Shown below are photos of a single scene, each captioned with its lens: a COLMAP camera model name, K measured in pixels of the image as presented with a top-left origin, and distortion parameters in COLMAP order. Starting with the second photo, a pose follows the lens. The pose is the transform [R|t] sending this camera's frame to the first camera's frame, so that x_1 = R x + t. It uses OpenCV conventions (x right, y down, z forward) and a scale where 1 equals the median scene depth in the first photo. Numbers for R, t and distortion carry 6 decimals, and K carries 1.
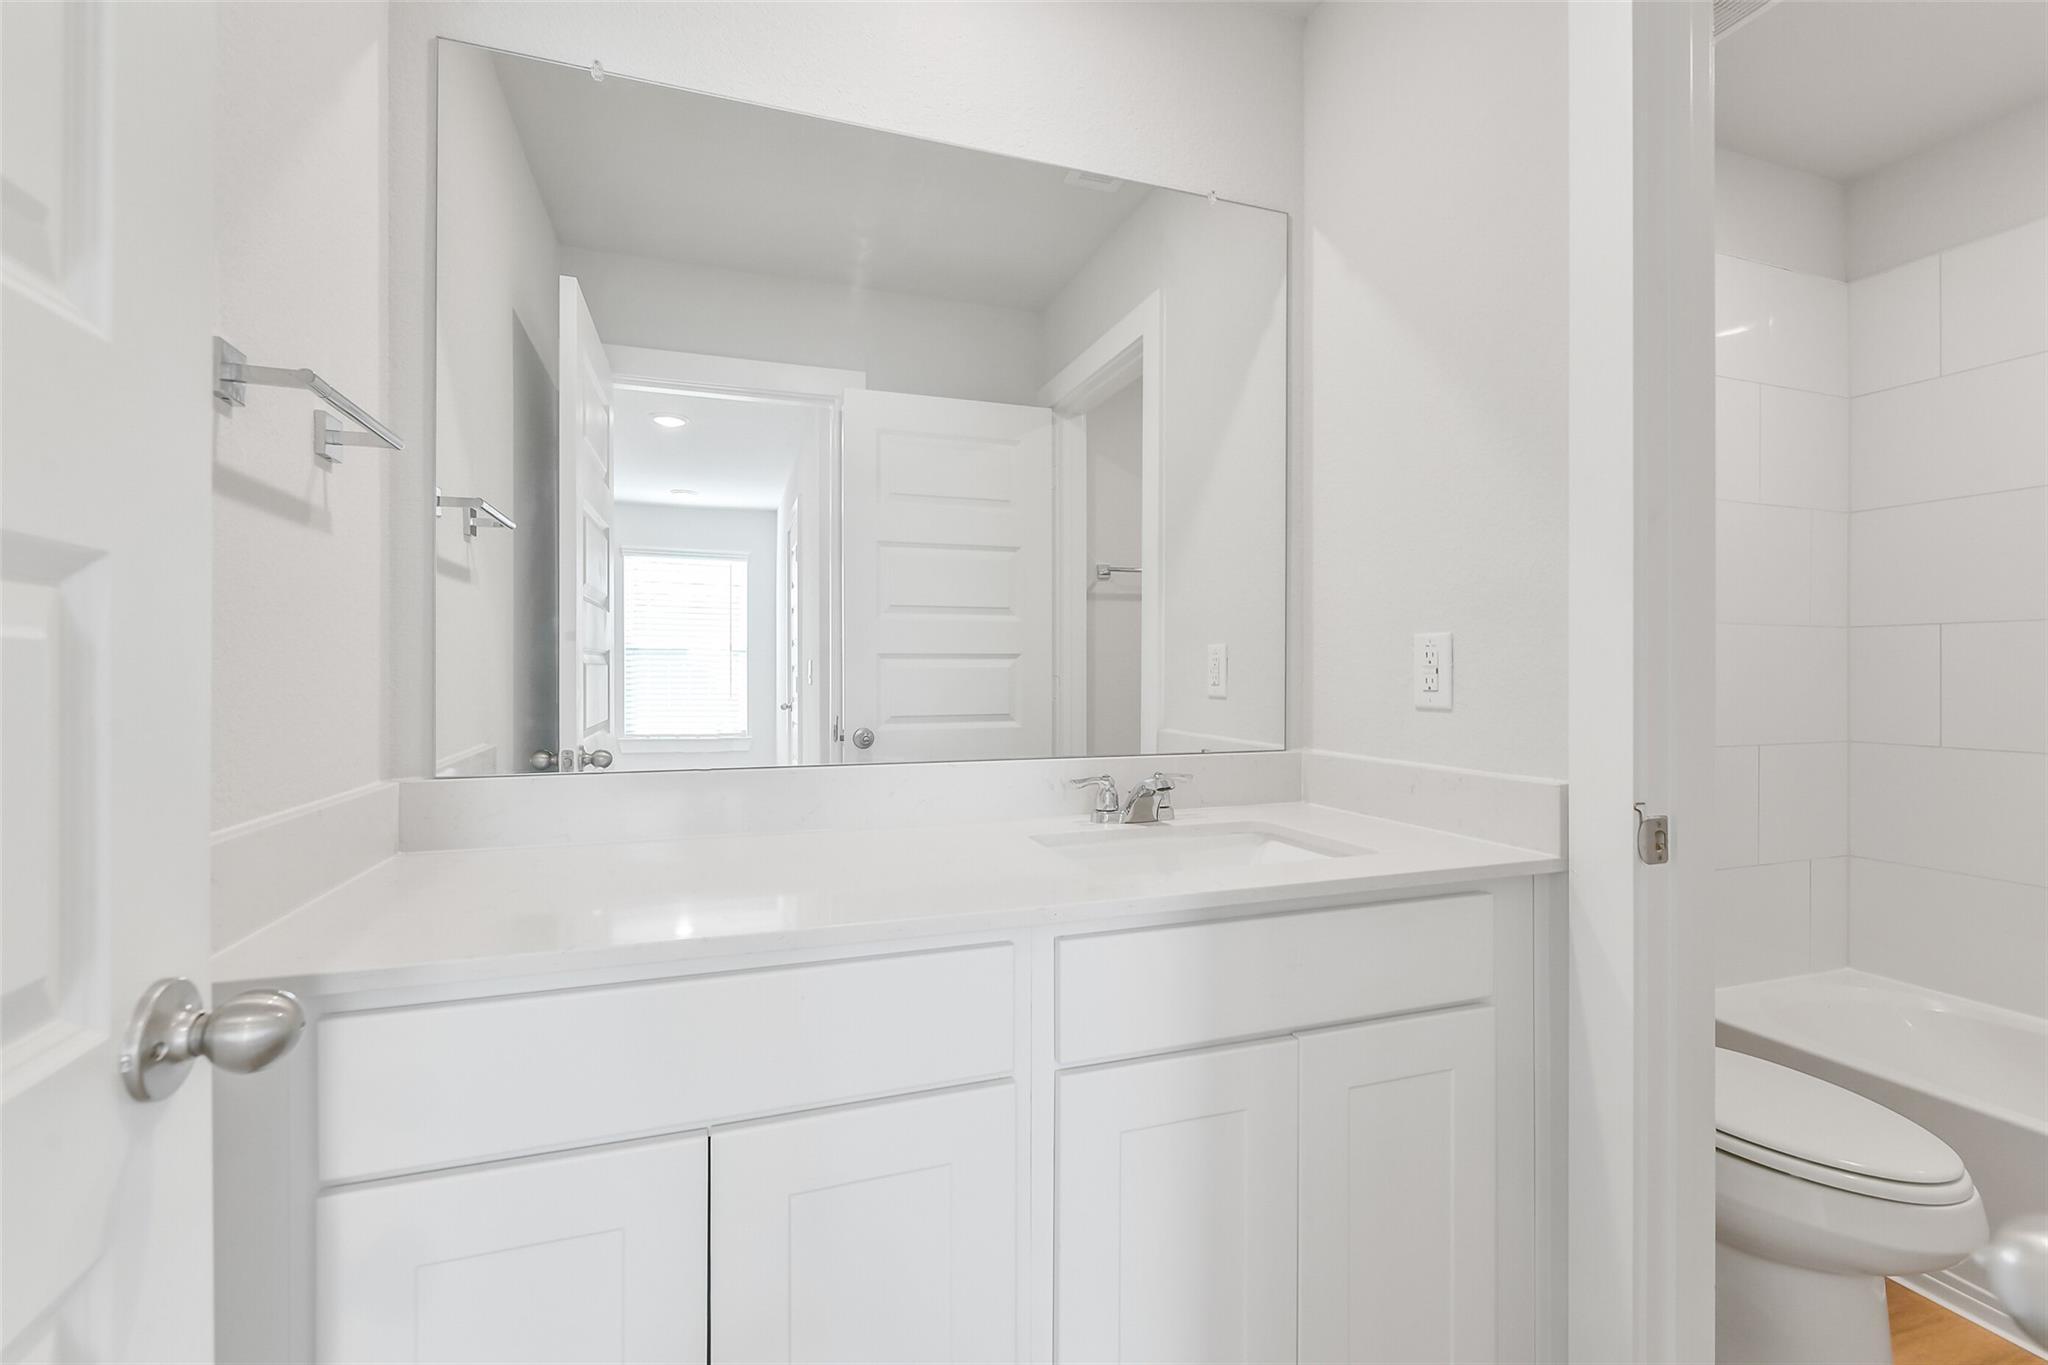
lens RADIAL K [[903.7, 0, 1013.0], [0, 903.7, 674.7], [0, 0, 1]] dist [-0.003094, -0.000820]
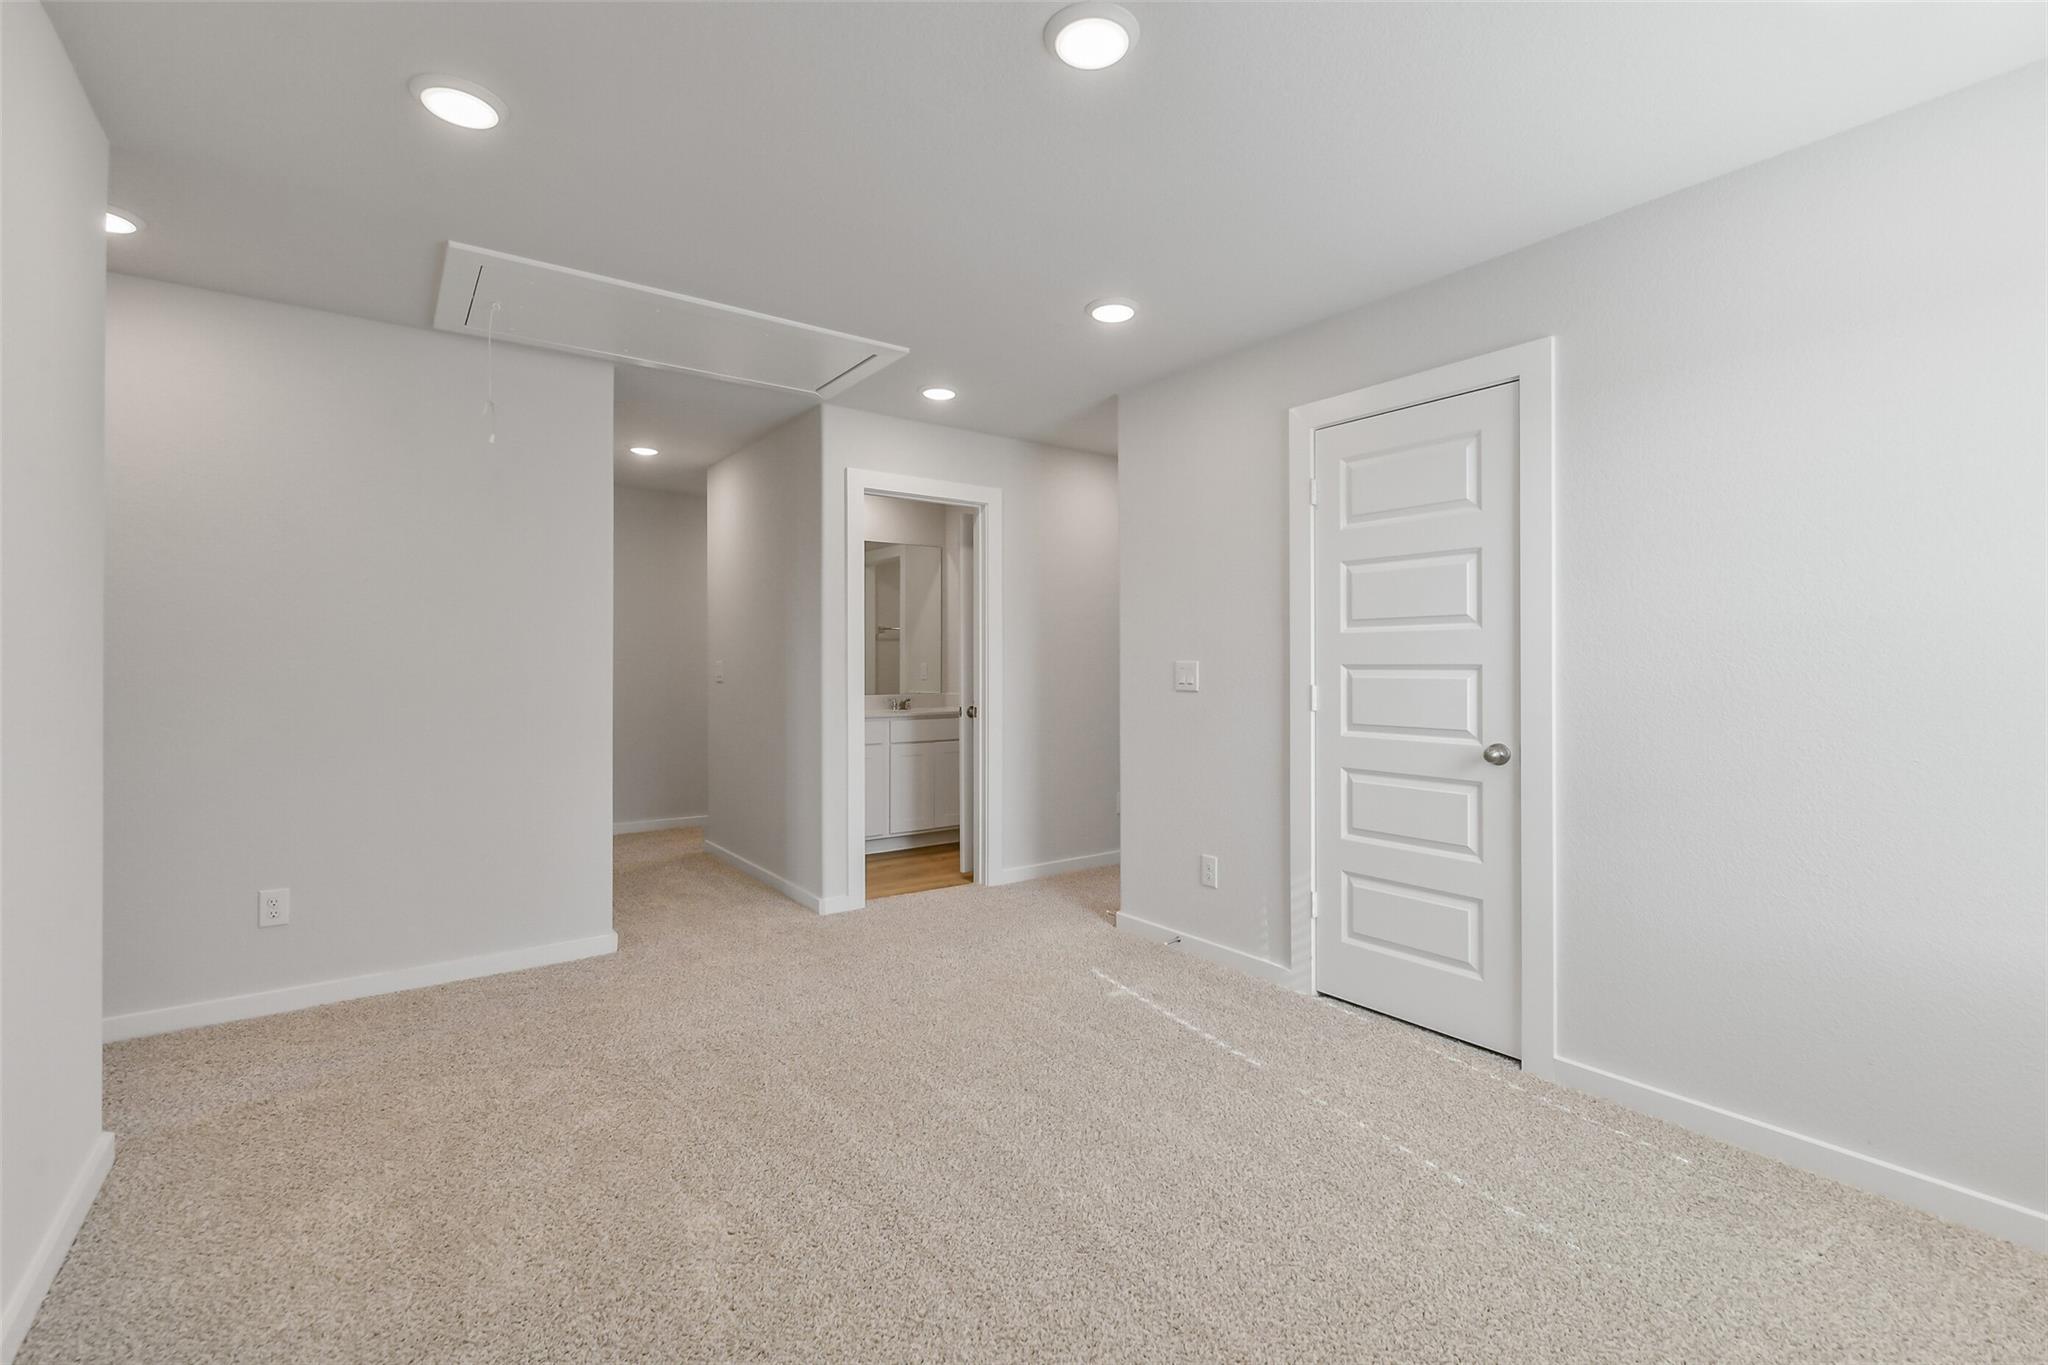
lens RADIAL K [[903.7, 0, 1028.5], [0, 903.7, 673.8], [0, 0, 1]] dist [-0.003094, -0.000820]
pose [[0.956851, -0.005770, 0.290522, -0.404140], [0.006107, 0.999981, -0.000252, 0.006548], [-0.290515, 0.002015, 0.956868, -2.490987]]
